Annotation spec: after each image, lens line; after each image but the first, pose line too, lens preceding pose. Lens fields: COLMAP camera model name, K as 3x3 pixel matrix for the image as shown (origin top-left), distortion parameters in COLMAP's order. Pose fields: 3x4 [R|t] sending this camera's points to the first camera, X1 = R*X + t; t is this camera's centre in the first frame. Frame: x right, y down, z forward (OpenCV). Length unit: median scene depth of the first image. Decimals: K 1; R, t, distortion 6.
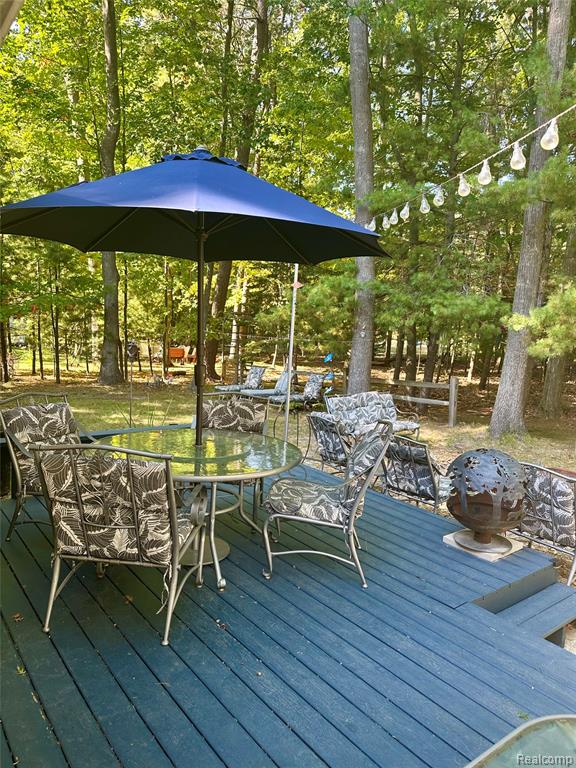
lens RADIAL K [[545.5, 0, 293.1], [0, 545.5, 383.8], [0, 0, 1]] dist [0.073910, -0.085178]
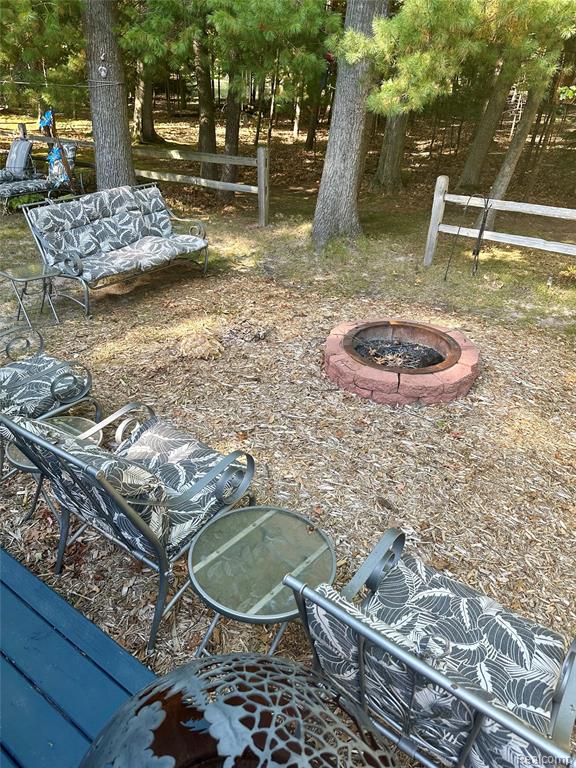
lens RADIAL K [[545.5, 0, 293.1], [0, 545.5, 383.8], [0, 0, 1]] dist [0.073910, -0.085178]
pose [[0.955594, -0.152709, 0.252030, 0.121266], [0.035697, 0.908940, 0.415396, -0.028152], [-0.292515, -0.387954, 0.874029, 0.307058]]
